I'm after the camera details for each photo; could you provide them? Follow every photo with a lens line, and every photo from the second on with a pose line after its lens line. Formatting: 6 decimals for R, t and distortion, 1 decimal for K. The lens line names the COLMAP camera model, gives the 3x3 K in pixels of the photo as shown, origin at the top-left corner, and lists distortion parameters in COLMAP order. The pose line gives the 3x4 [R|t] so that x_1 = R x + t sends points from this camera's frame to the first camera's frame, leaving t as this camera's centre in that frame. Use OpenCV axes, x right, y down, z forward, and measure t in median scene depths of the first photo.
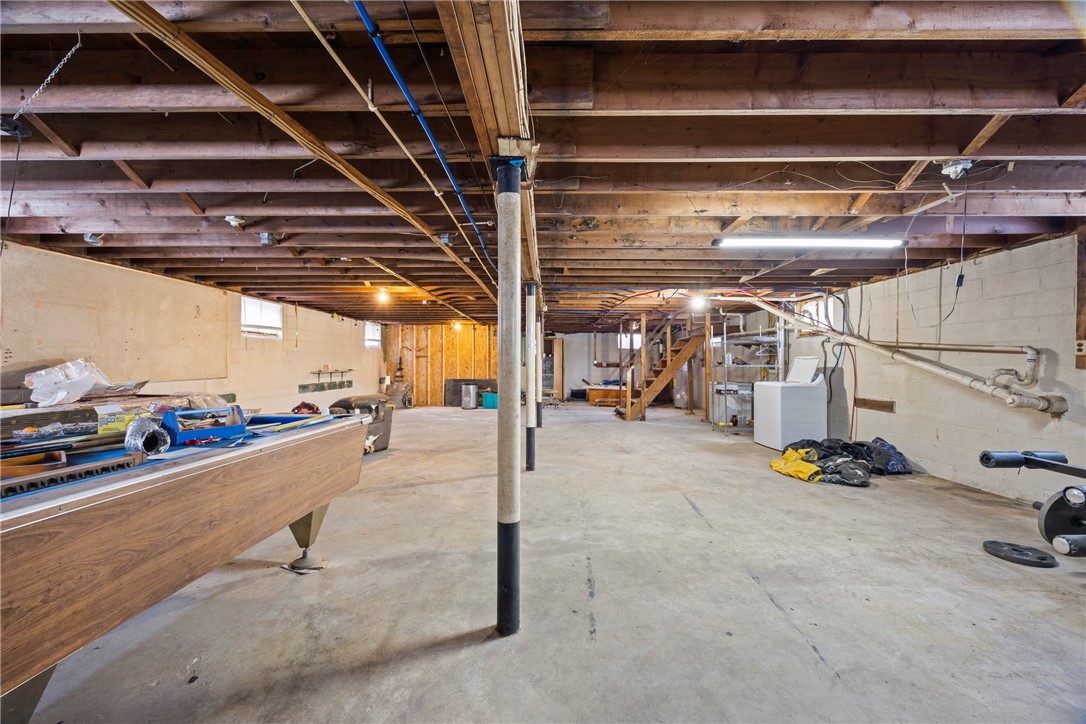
lens RADIAL K [[415.2, 0, 542.1], [0, 415.2, 364.2], [0, 0, 1]] dist [-0.002947, 0.000633]
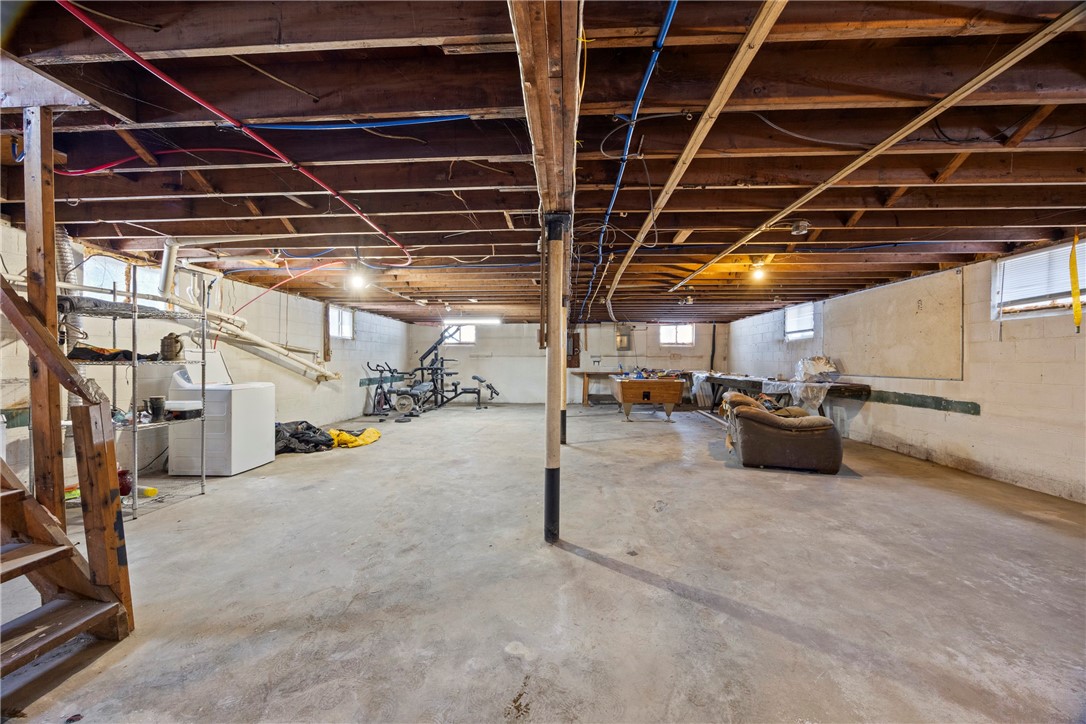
lens RADIAL K [[415.2, 0, 544.0], [0, 415.2, 362.9], [0, 0, 1]] dist [-0.002947, 0.000633]
pose [[-0.999334, -0.005190, 0.036108, -0.011074], [-0.004967, 0.999968, 0.006273, 0.000221], [-0.036139, 0.006089, -0.999328, 2.044331]]
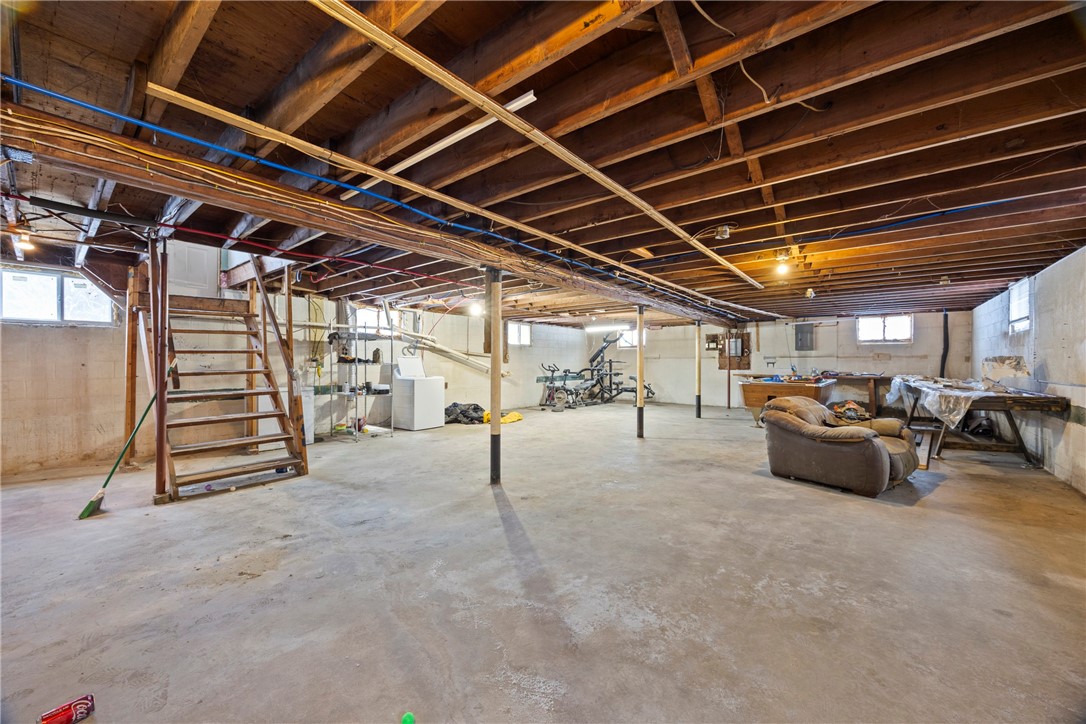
lens RADIAL K [[415.2, 0, 541.2], [0, 415.2, 362.4], [0, 0, 1]] dist [-0.002947, 0.000633]
pose [[-0.788191, -0.002554, 0.615425, -0.557079], [-0.001164, 0.999996, 0.002658, -0.002051], [-0.615430, 0.001378, -0.788191, 2.083943]]
